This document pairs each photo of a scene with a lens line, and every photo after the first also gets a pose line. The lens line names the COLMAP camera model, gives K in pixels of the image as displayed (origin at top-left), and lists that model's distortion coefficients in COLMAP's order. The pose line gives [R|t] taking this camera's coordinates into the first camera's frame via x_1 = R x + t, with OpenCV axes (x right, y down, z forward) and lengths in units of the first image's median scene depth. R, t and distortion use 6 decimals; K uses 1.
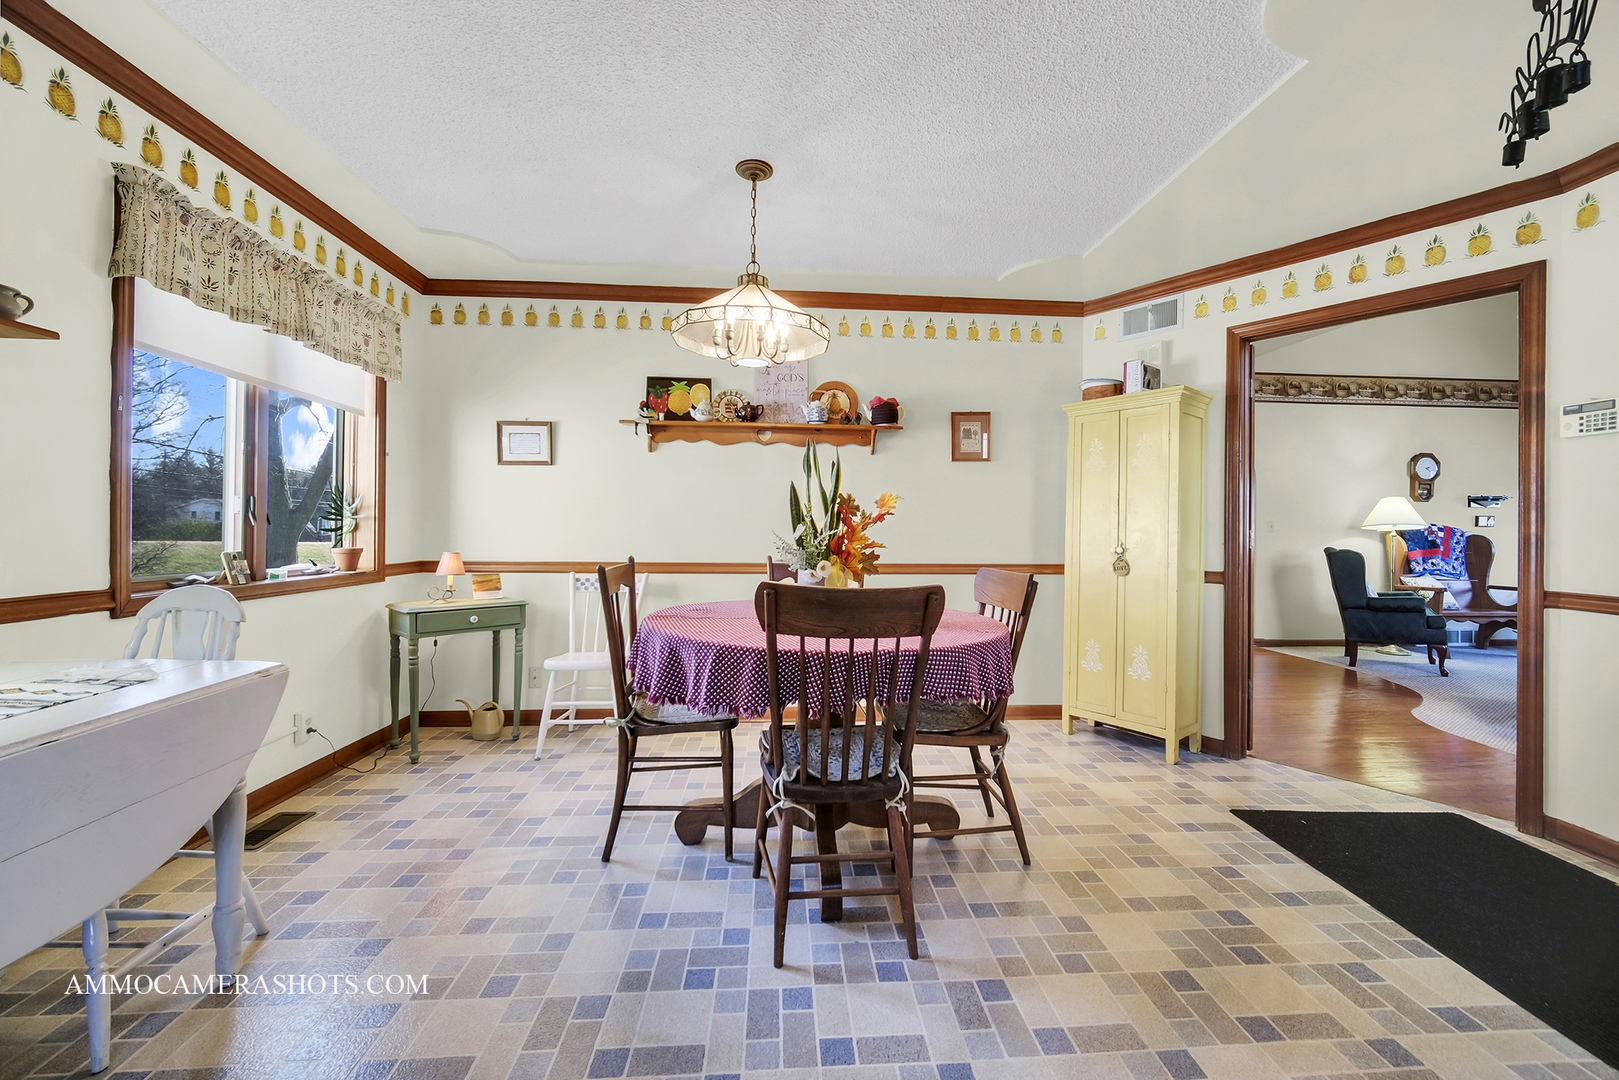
lens RADIAL K [[645.4, 0, 815.5], [0, 645.4, 532.1], [0, 0, 1]] dist [-0.000874, -0.000200]
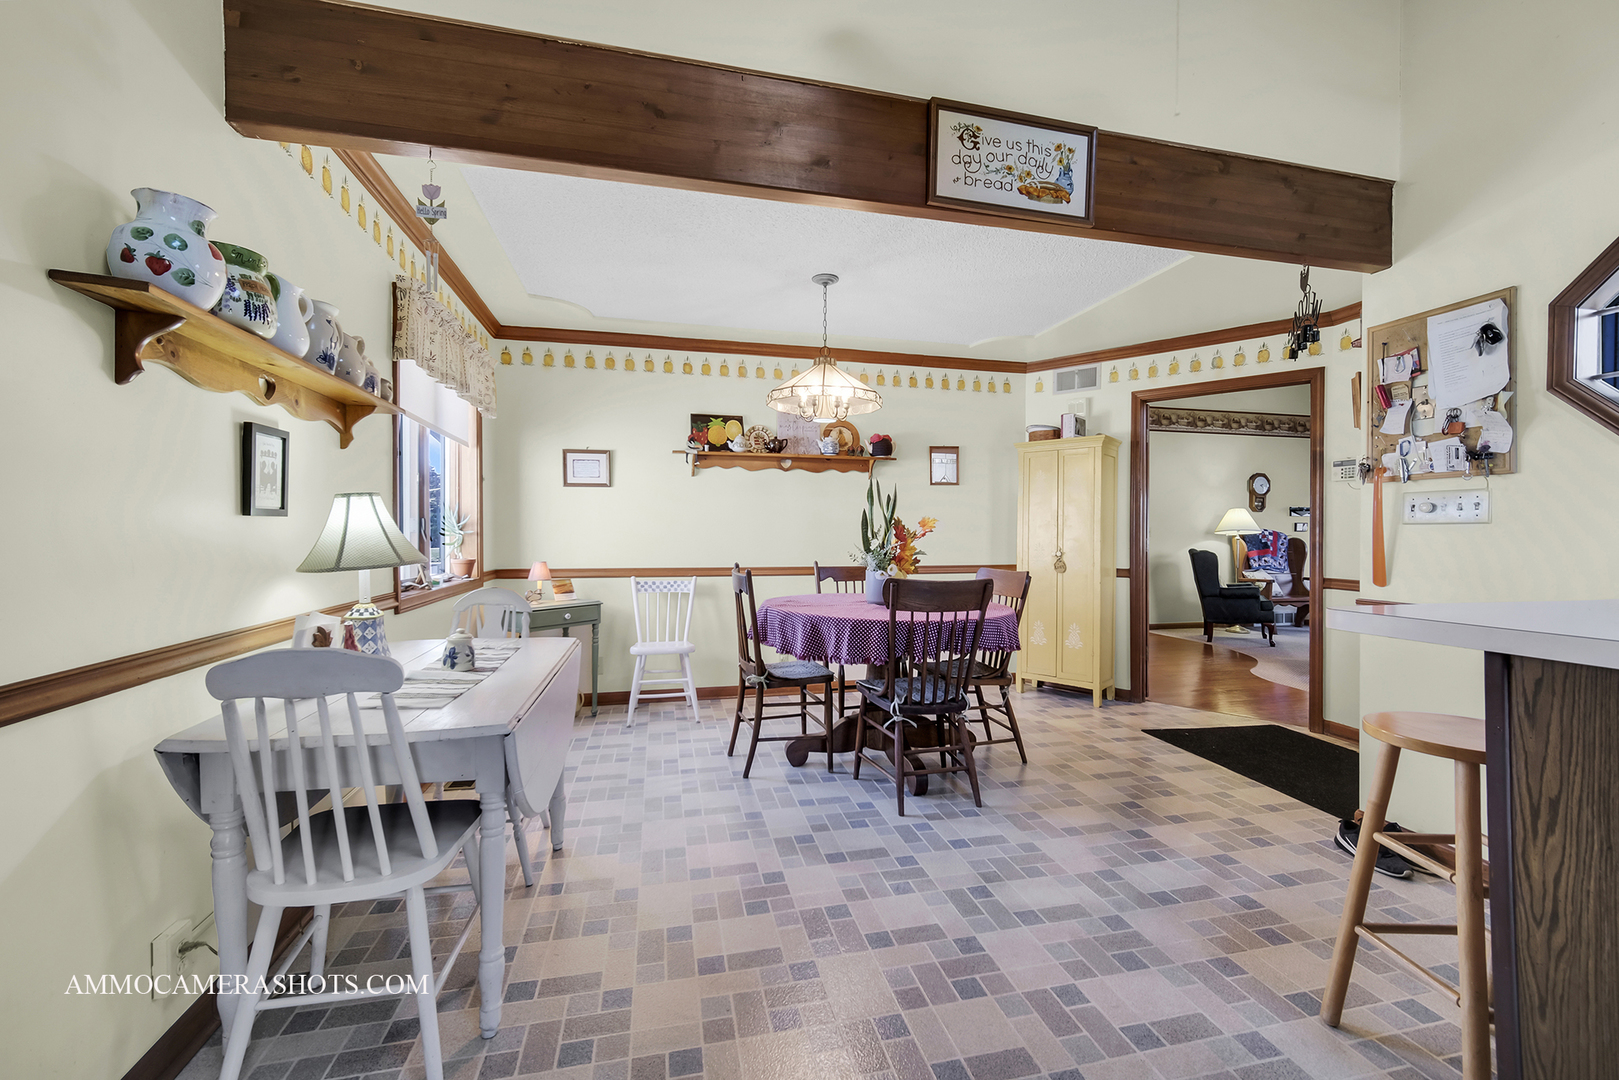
lens RADIAL K [[645.4, 0, 818.5], [0, 645.4, 541.6], [0, 0, 1]] dist [-0.000874, -0.000200]
pose [[0.987839, -0.007133, 0.155315, -0.240246], [0.005728, 0.999939, 0.009492, -0.013548], [-0.155374, -0.008487, 0.987819, -0.261371]]
